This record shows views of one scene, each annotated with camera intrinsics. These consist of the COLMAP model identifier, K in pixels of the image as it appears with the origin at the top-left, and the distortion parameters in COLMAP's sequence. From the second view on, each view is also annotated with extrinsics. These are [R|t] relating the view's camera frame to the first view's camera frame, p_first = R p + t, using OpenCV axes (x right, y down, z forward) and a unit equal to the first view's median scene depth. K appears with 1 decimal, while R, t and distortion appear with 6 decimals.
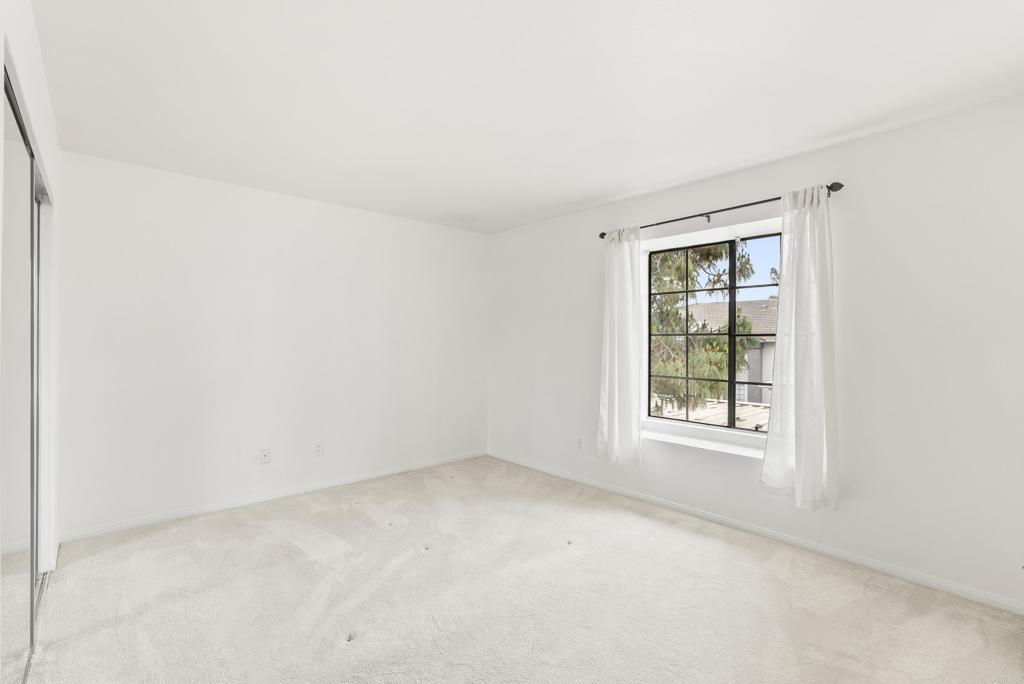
lens RADIAL K [[466.2, 0, 514.9], [0, 466.2, 331.9], [0, 0, 1]] dist [-0.004169, 0.000012]
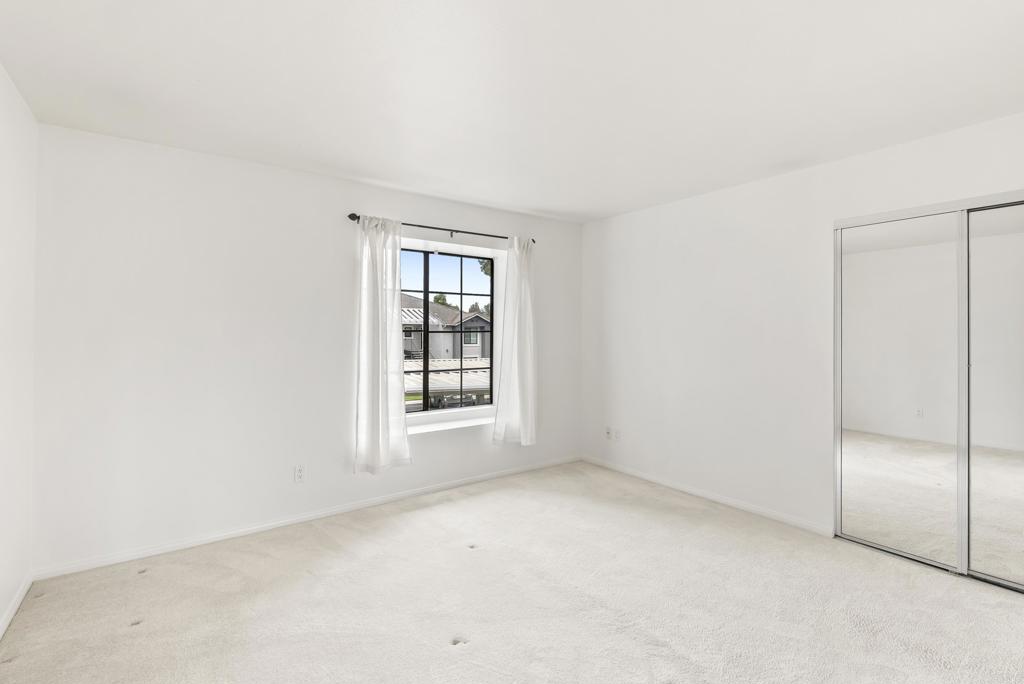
lens RADIAL K [[466.2, 0, 514.9], [0, 466.2, 331.9], [0, 0, 1]] dist [-0.004169, 0.000012]
pose [[0.099544, -0.002986, 0.995029, -0.751361], [-0.010925, 0.999932, 0.004093, -0.001898], [-0.994973, -0.011278, 0.099504, 0.722680]]
